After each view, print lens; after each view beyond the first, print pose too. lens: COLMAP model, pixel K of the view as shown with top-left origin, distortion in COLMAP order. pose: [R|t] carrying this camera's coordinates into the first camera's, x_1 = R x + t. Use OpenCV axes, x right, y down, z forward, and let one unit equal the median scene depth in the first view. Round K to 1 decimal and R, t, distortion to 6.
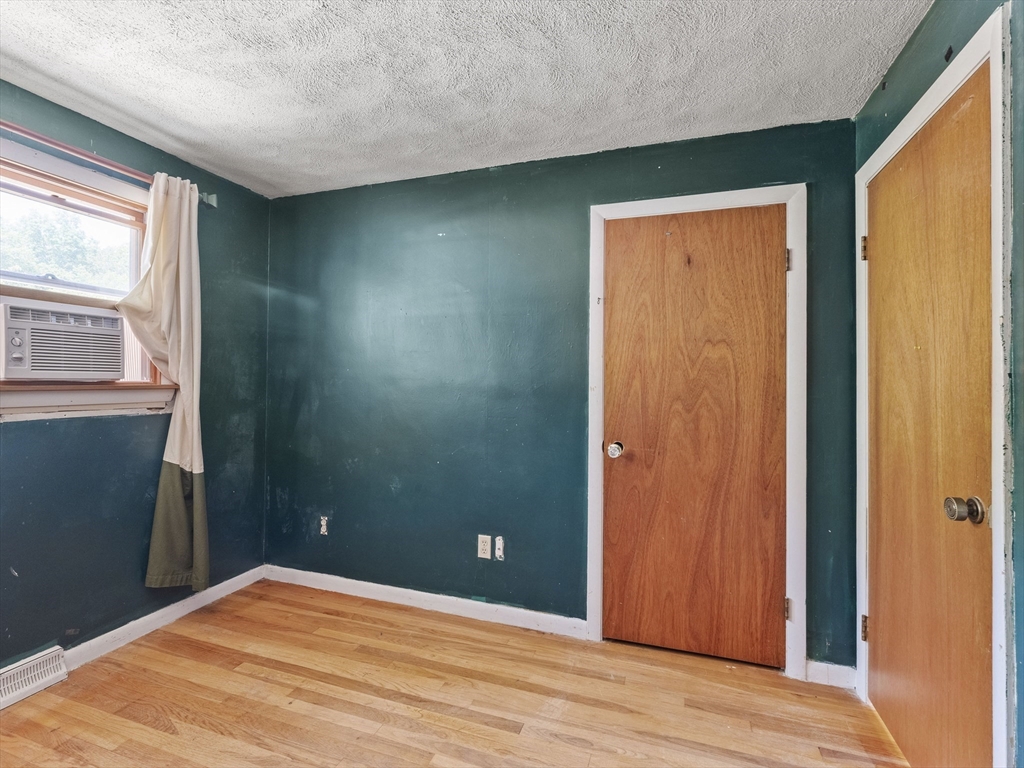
lens RADIAL K [[470.0, 0, 511.9], [0, 470.0, 380.0], [0, 0, 1]] dist [-0.001337, 0.000615]
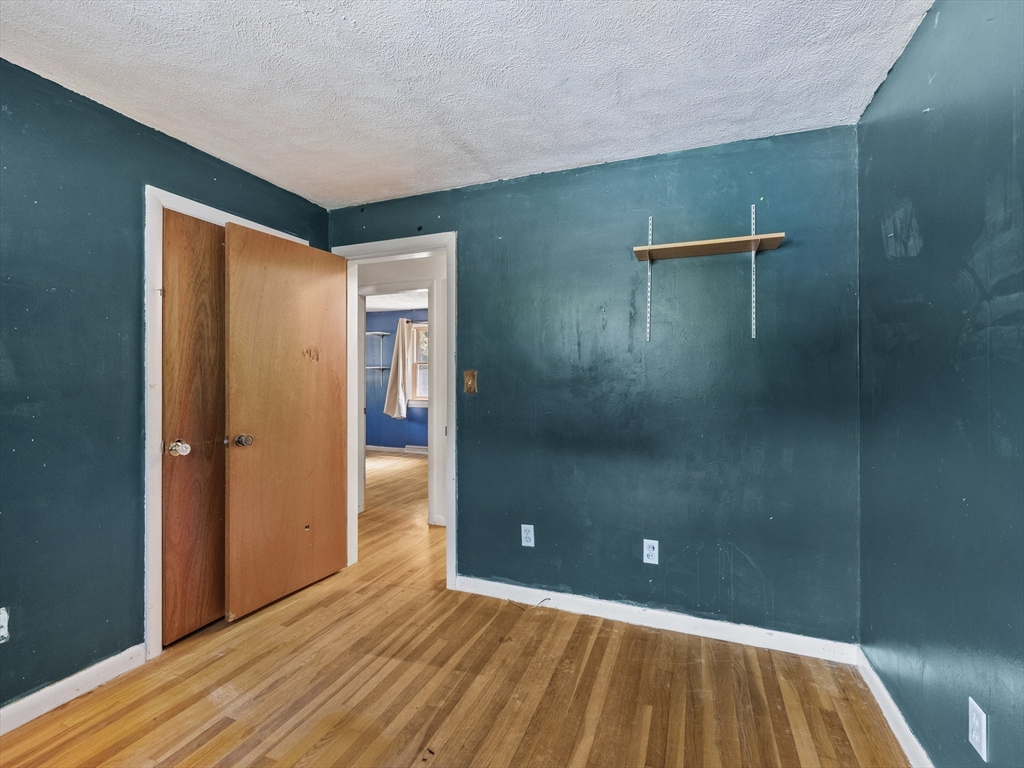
lens RADIAL K [[470.0, 0, 511.9], [0, 470.0, 380.0], [0, 0, 1]] dist [-0.001337, 0.000615]
pose [[0.055499, -0.017577, 0.998304, -0.731424], [-0.005755, 0.999823, 0.017924, -0.015252], [-0.998442, -0.006740, 0.055388, 0.254574]]
